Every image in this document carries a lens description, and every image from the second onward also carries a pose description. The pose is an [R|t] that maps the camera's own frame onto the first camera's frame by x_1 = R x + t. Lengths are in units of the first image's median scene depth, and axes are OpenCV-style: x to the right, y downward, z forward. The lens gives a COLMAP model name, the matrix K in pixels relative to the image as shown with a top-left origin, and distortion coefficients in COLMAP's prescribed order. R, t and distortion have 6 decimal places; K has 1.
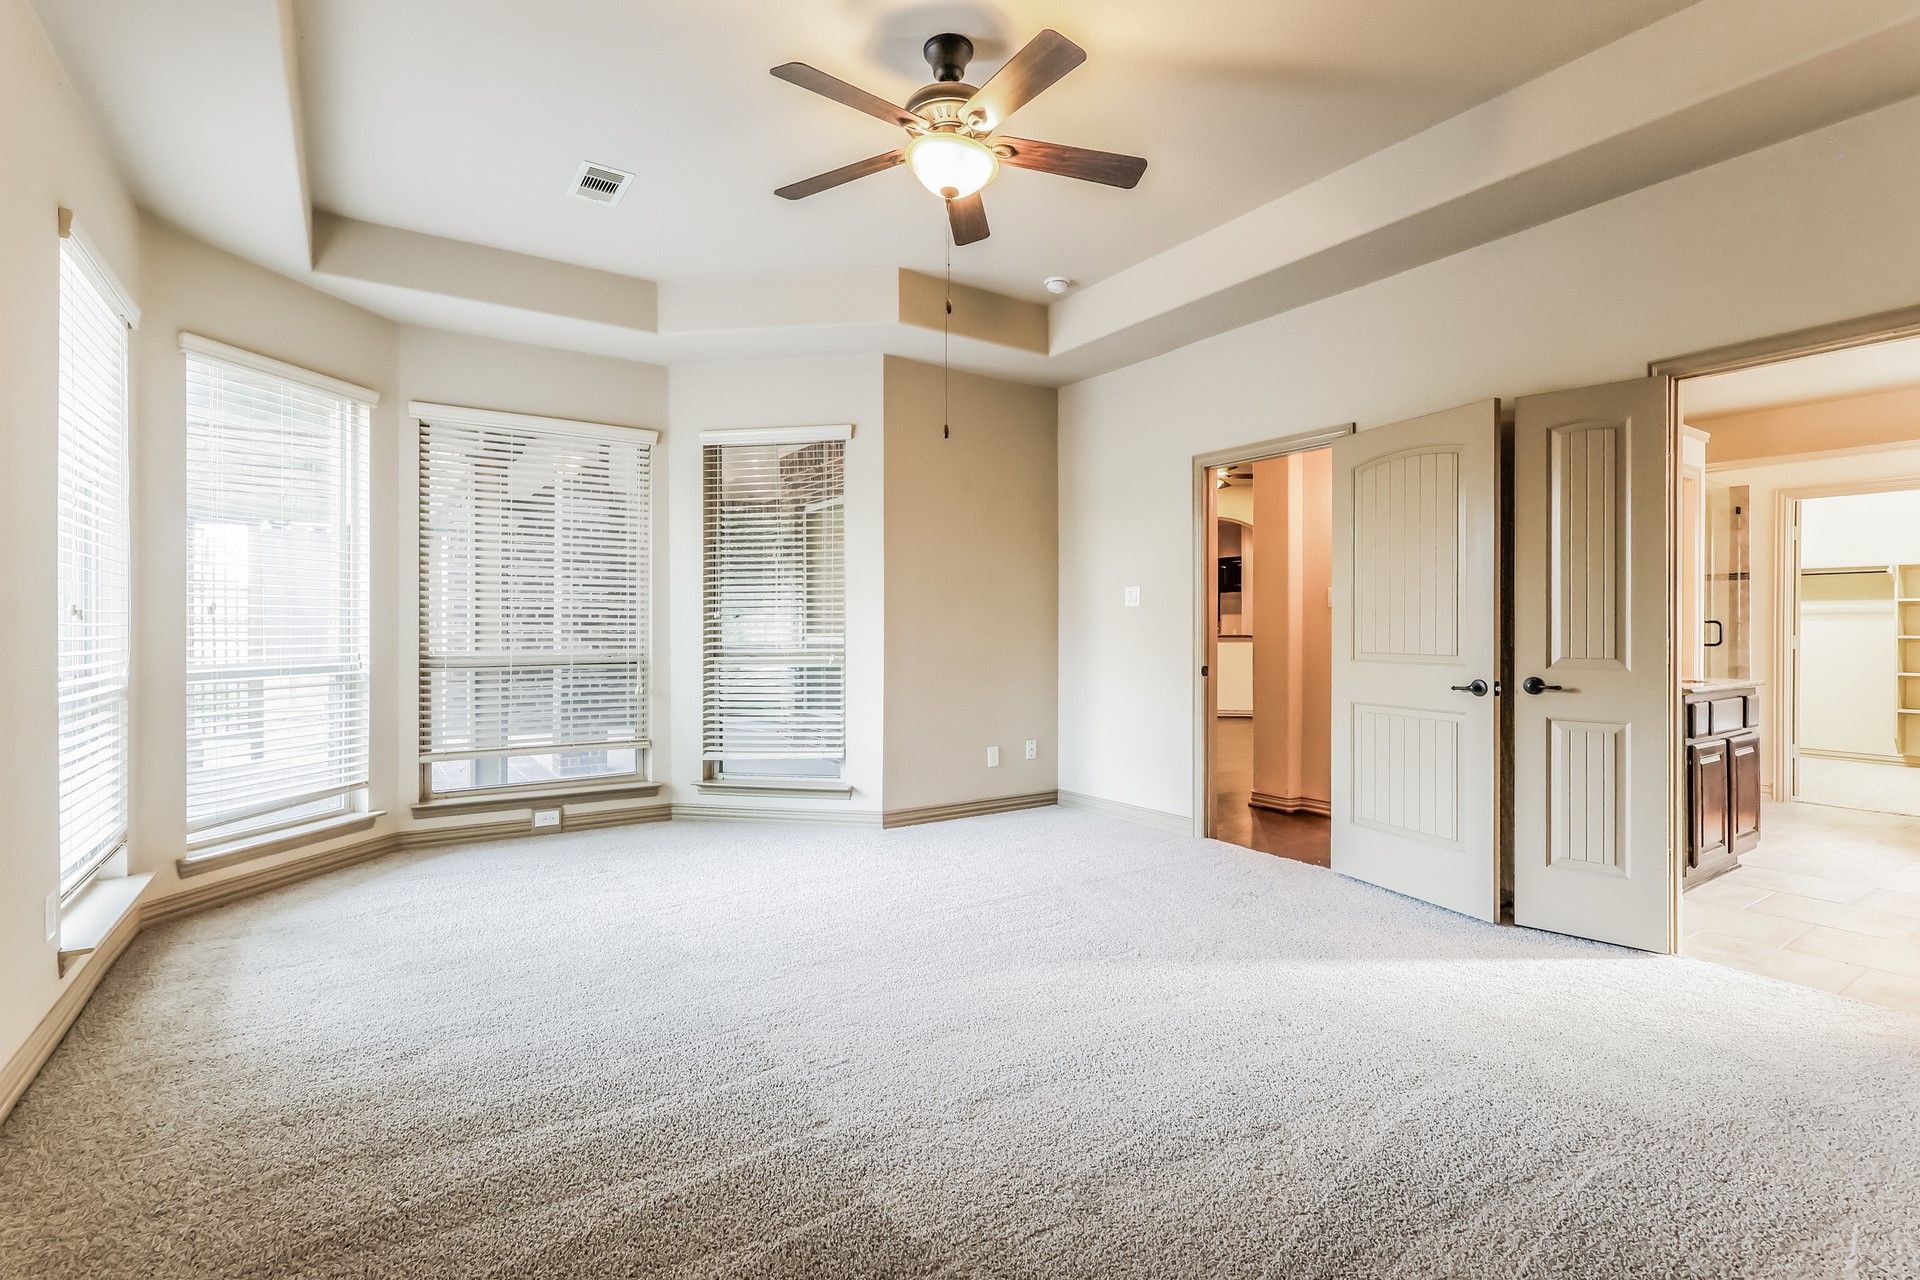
lens RADIAL K [[904.6, 0, 965.3], [0, 904.6, 636.4], [0, 0, 1]] dist [0.002432, -0.001036]
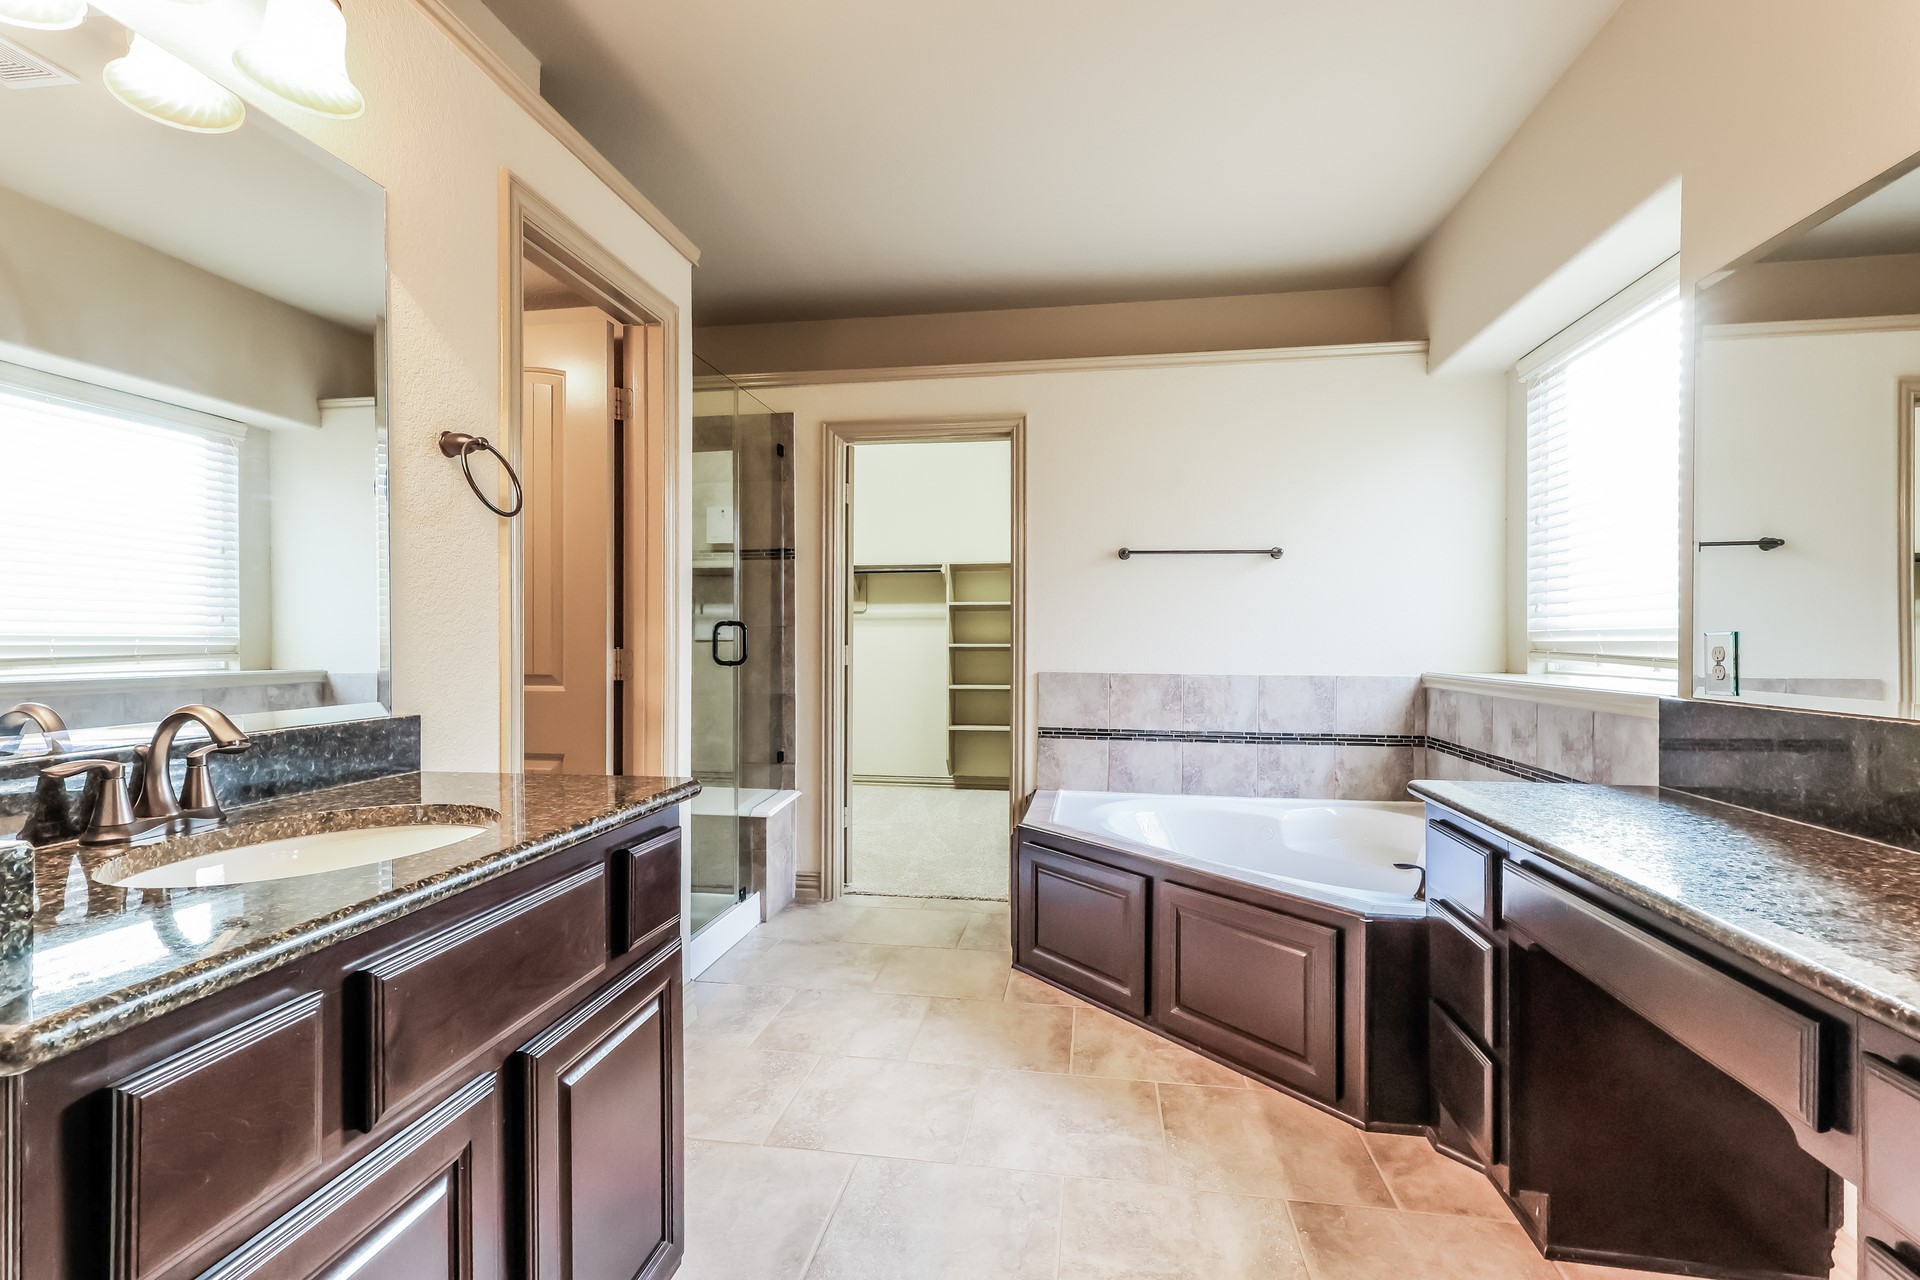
lens RADIAL K [[904.6, 0, 957.5], [0, 904.6, 638.3], [0, 0, 1]] dist [0.002432, -0.001036]
pose [[0.684457, 0.002730, 0.729048, 0.470011], [-0.000840, 0.999995, -0.002955, -0.004856], [-0.729052, 0.001410, 0.684457, 0.468293]]
